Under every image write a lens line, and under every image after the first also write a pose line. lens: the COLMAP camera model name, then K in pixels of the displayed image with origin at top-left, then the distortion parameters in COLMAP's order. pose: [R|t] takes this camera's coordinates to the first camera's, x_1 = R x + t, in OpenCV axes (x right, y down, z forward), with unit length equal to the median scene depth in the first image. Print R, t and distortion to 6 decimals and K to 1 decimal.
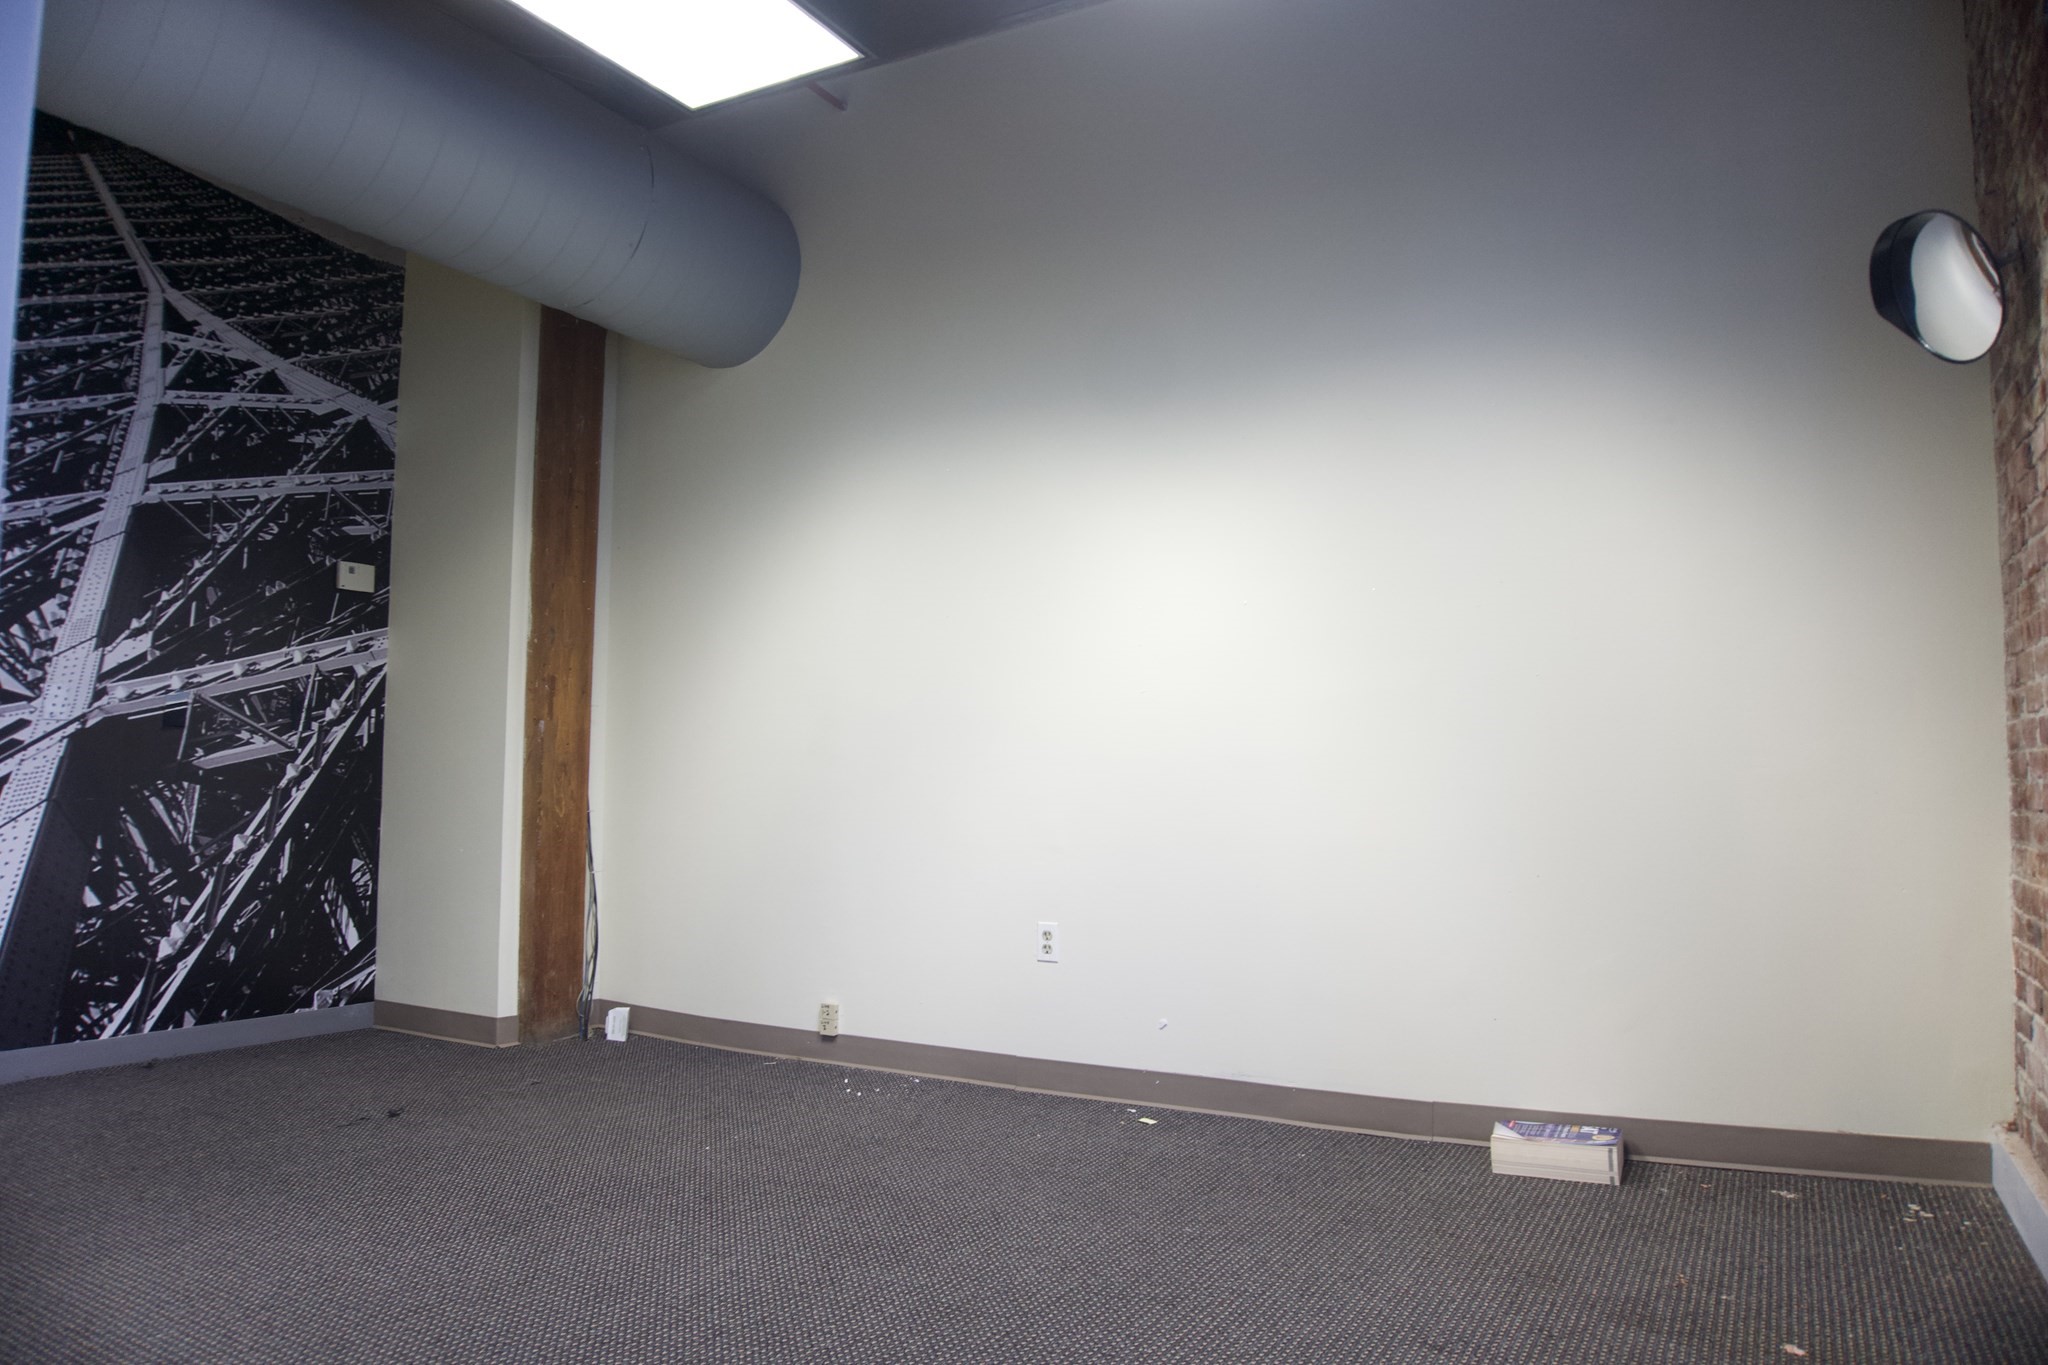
lens RADIAL K [[1347.3, 0, 1017.6], [0, 1347.3, 692.6], [0, 0, 1]] dist [-0.059644, -0.000863]
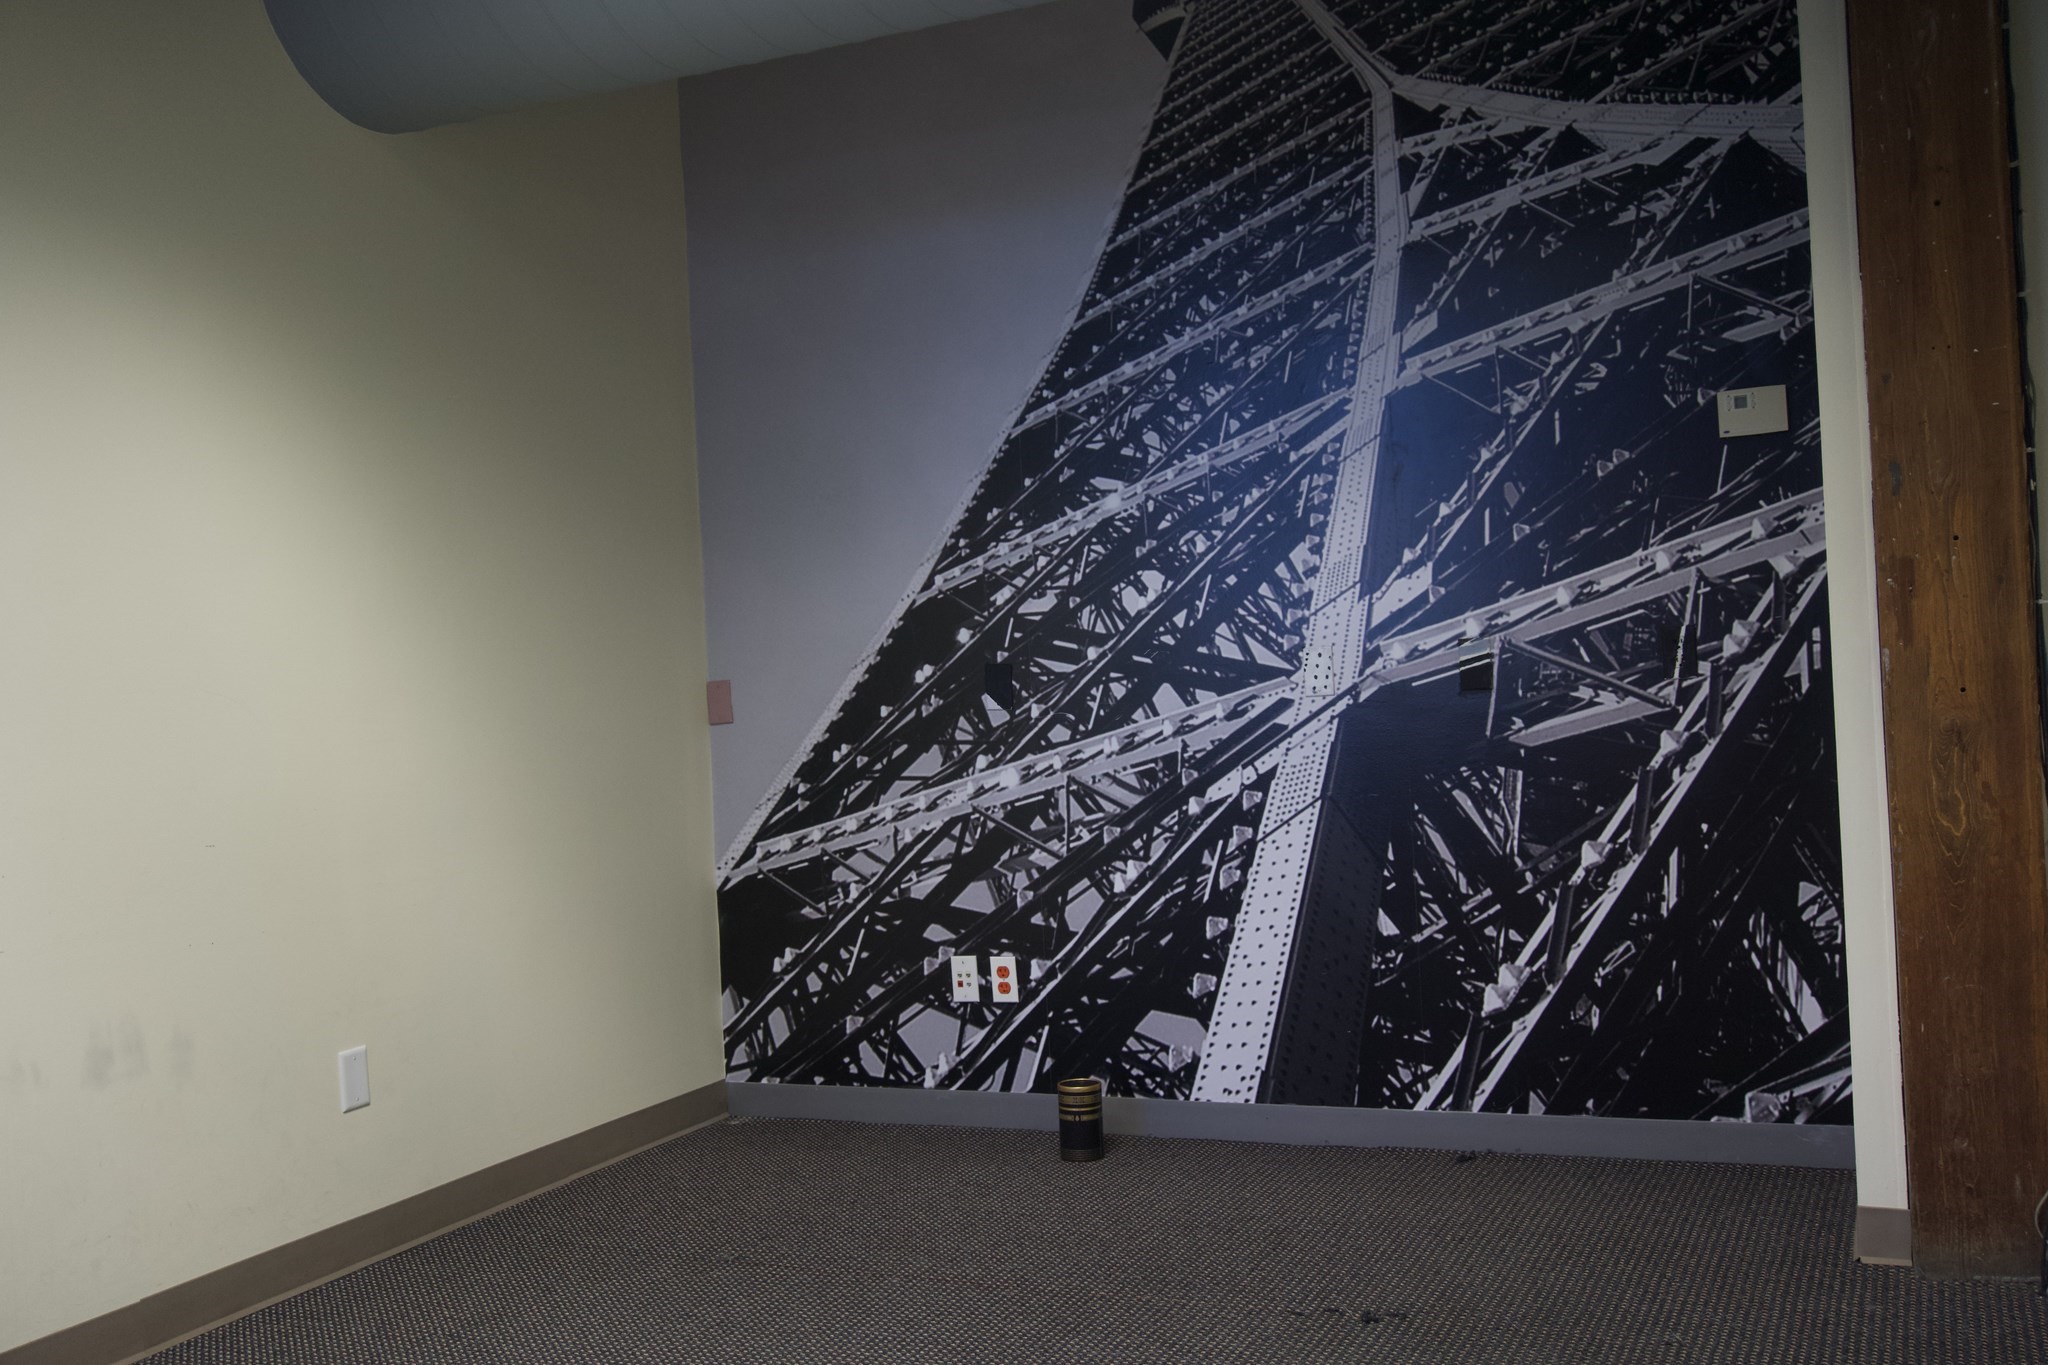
lens RADIAL K [[2003.8, 0, 1024.0], [0, 2003.8, 682.5], [0, 0, 1]] dist [-0.010531, -0.004219]
pose [[0.086482, -0.010432, -0.996199, 0.407746], [0.126486, 0.991968, 0.000593, -0.009508], [0.988191, -0.126056, 0.087106, 0.653871]]
